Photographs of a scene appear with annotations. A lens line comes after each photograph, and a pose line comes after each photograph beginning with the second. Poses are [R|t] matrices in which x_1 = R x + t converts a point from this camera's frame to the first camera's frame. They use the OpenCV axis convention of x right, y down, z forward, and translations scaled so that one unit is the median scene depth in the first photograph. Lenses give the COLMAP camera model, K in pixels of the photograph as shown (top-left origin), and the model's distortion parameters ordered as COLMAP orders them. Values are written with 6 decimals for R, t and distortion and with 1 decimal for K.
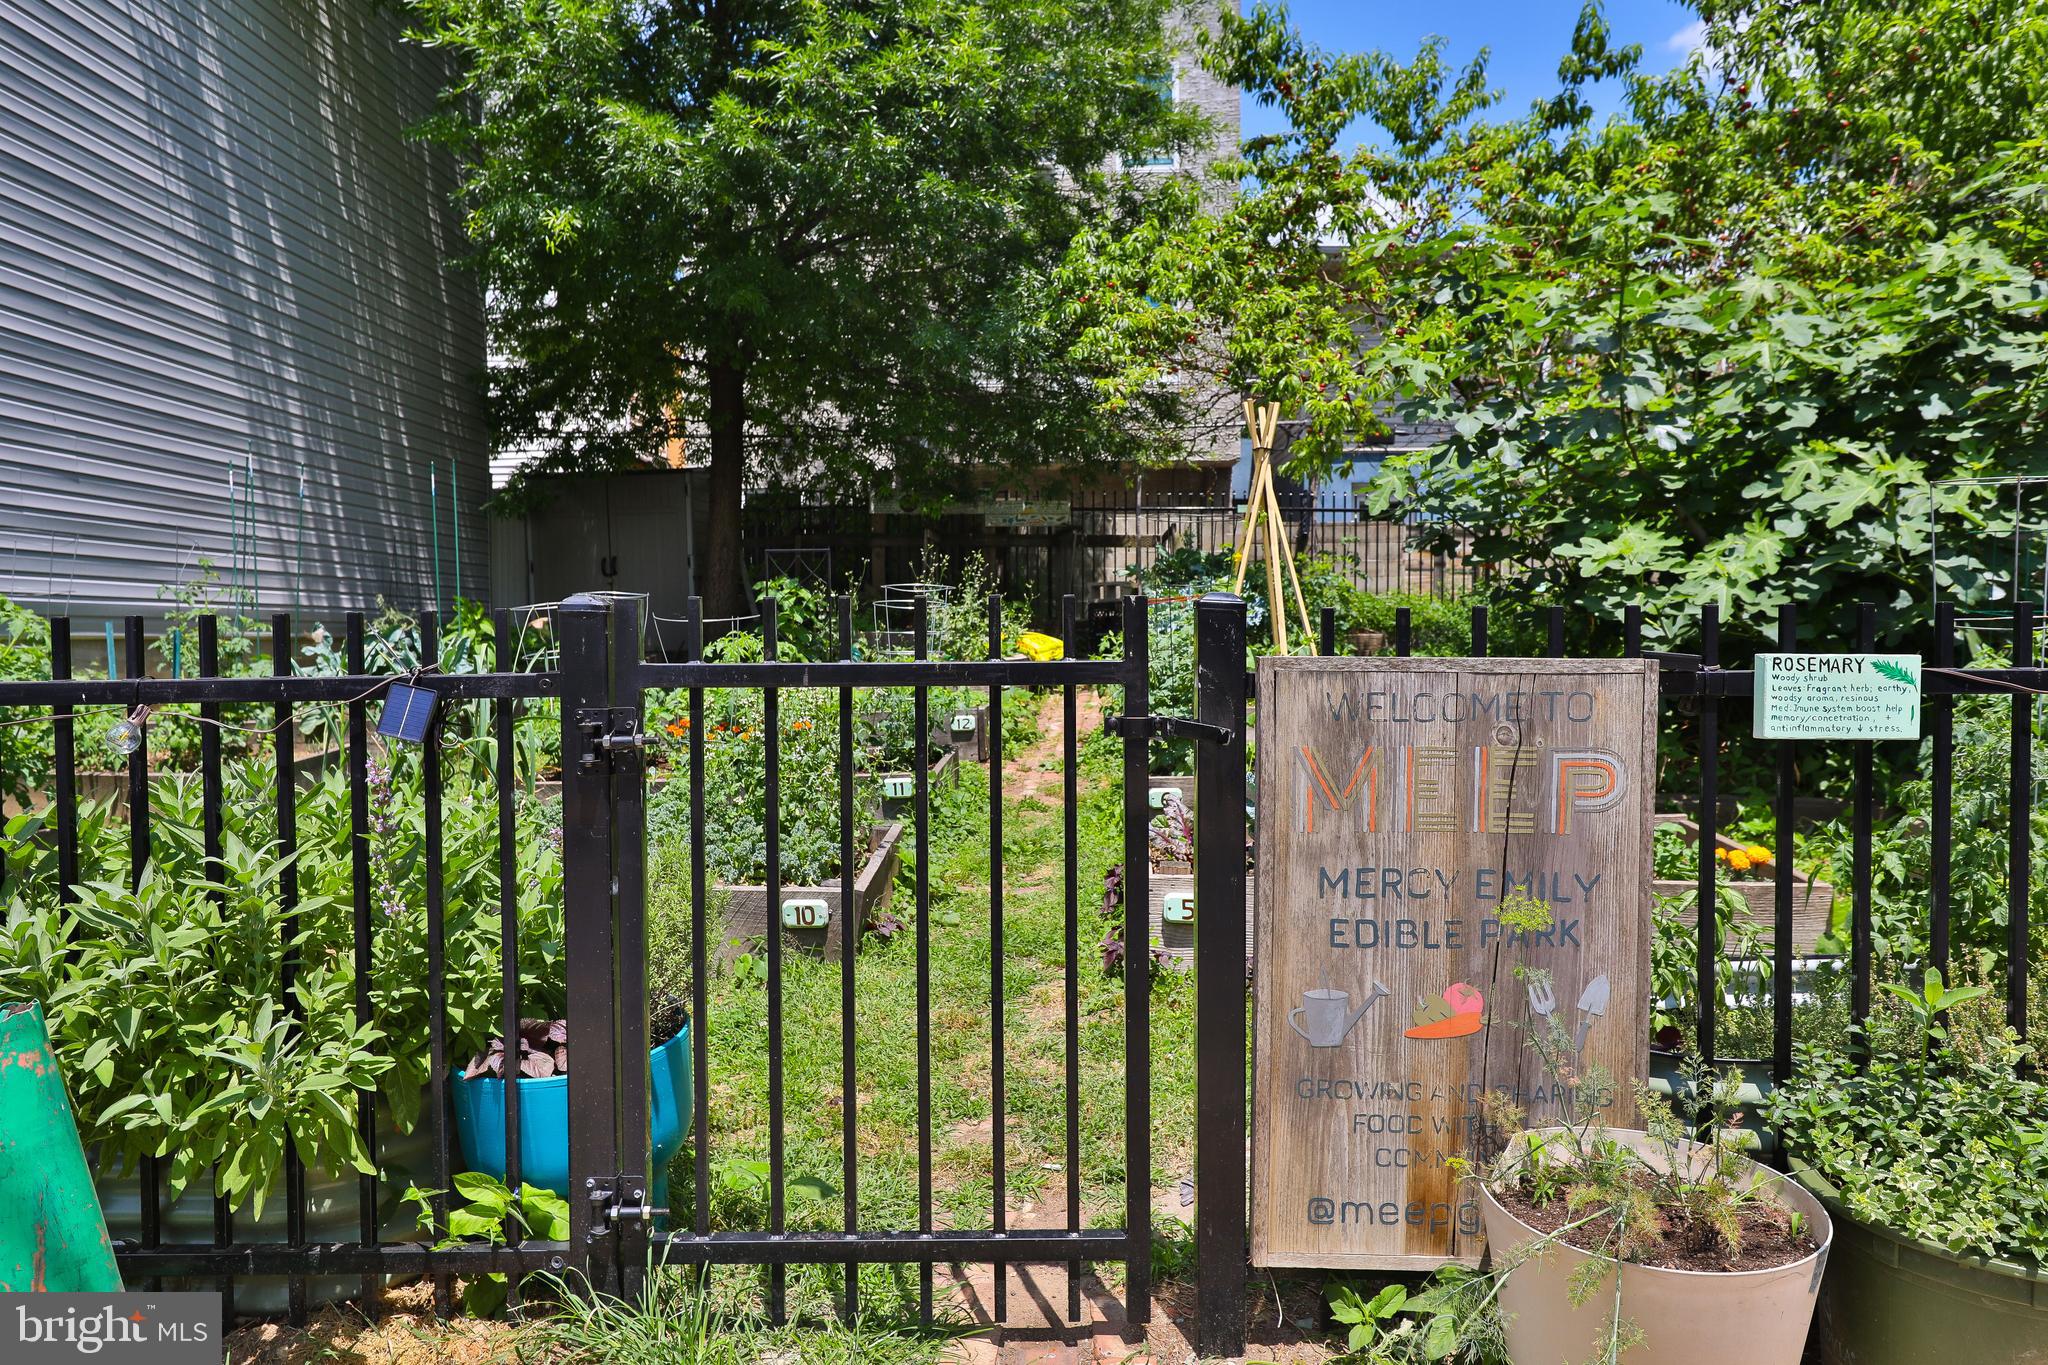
lens RADIAL K [[1462.1, 0, 1024.0], [0, 1462.1, 682.5], [0, 0, 1]] dist [0.037681, 0.000600]
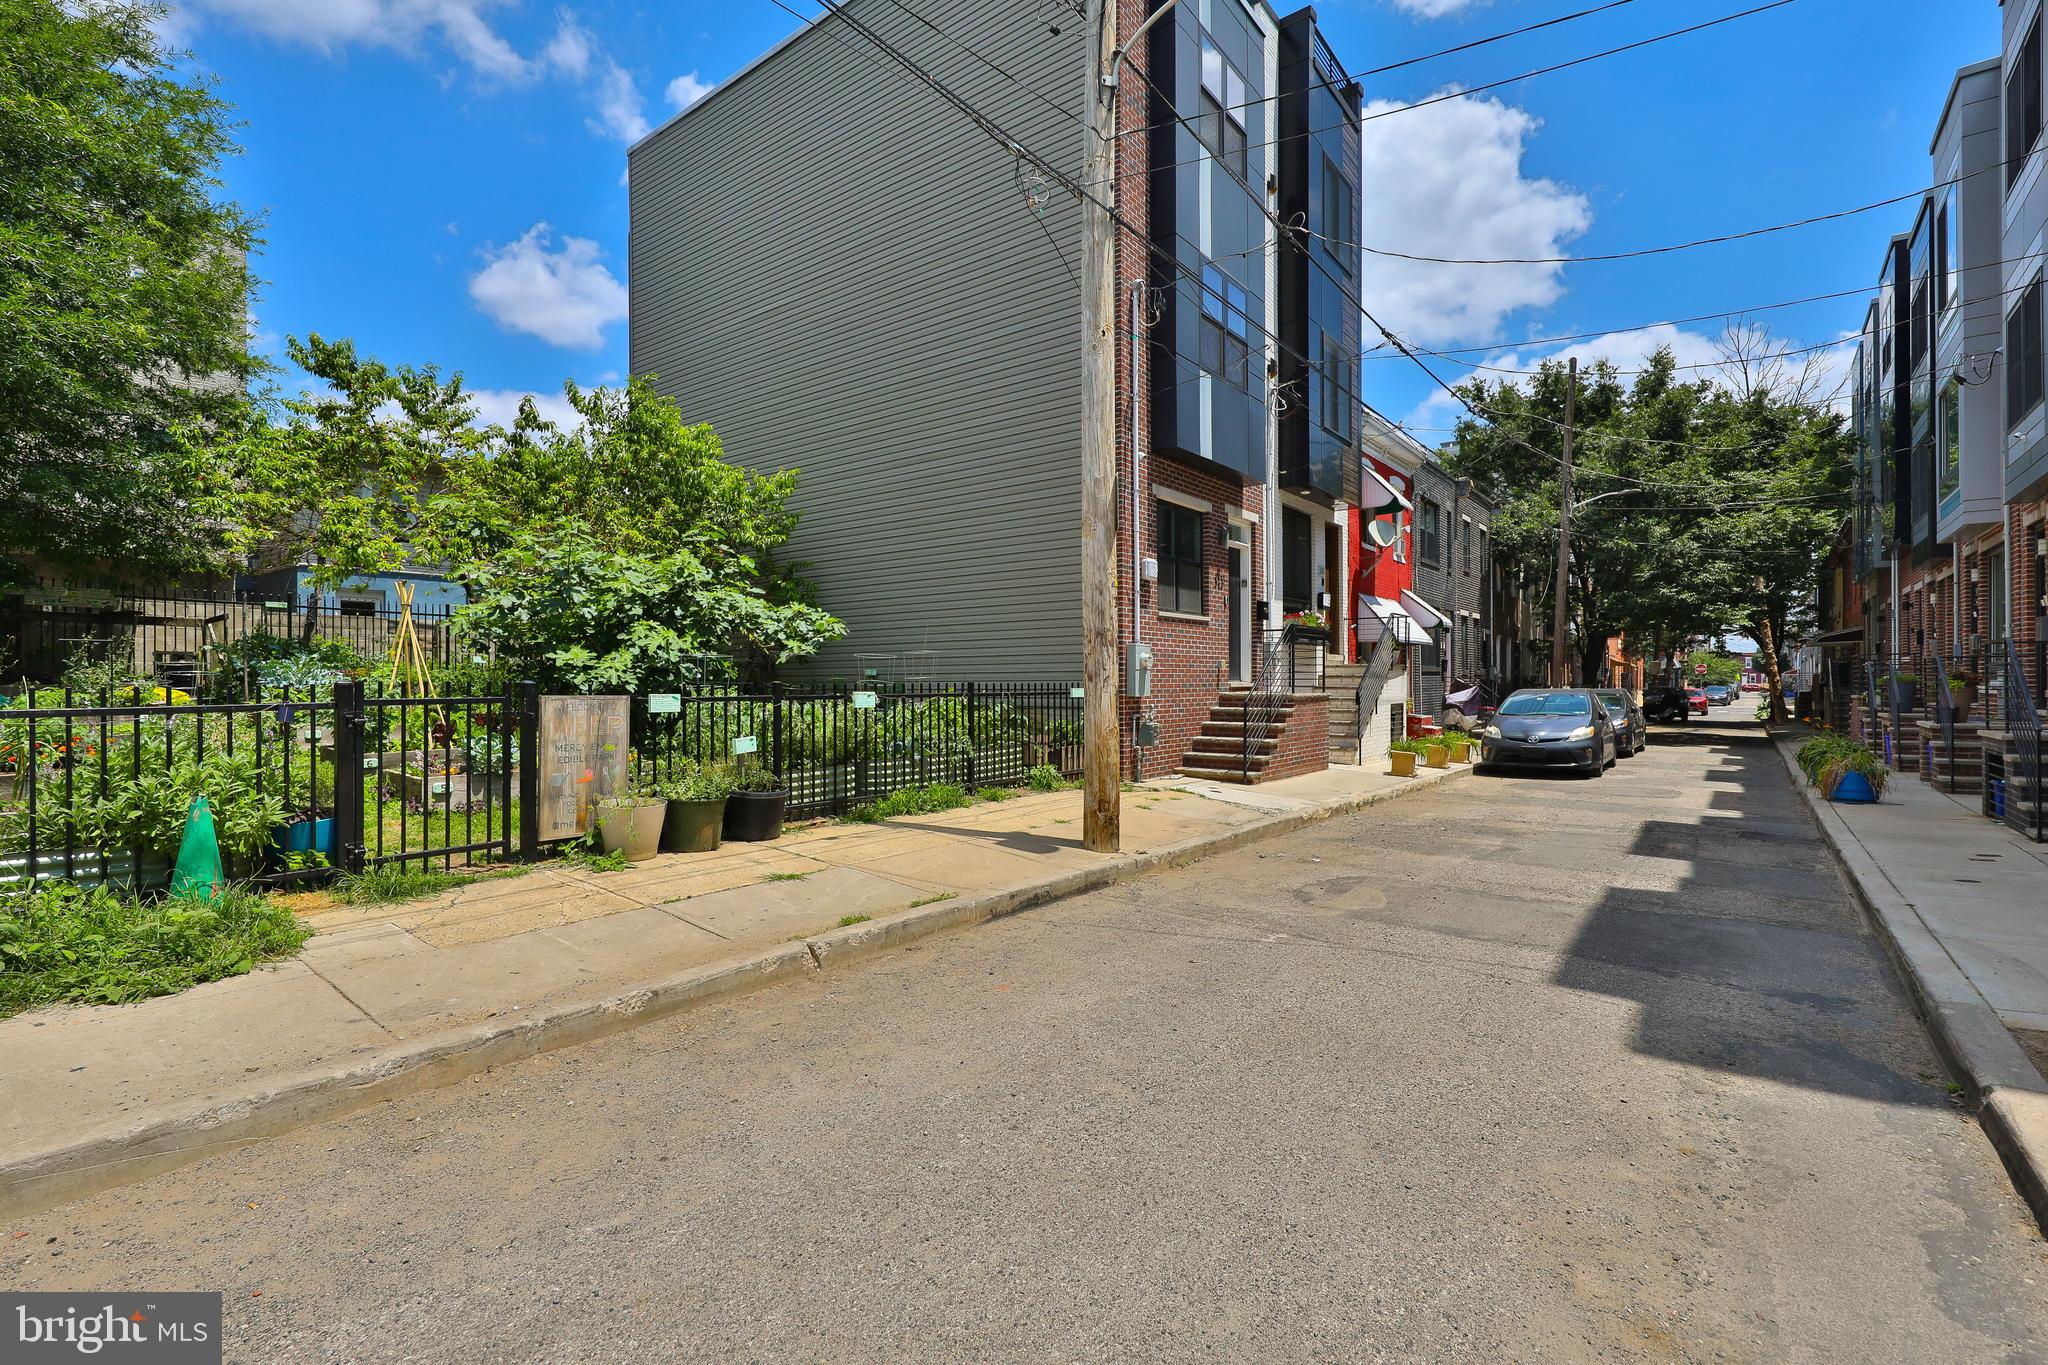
lens RADIAL K [[914.8, 0, 1024.0], [0, 914.8, 682.5], [0, 0, 1]] dist [-0.001339, -0.000794]
pose [[0.611771, 0.003014, 0.791029, -0.415953], [0.025919, 0.999379, -0.023853, 0.016880], [-0.790610, 0.035095, 0.611313, -0.666329]]
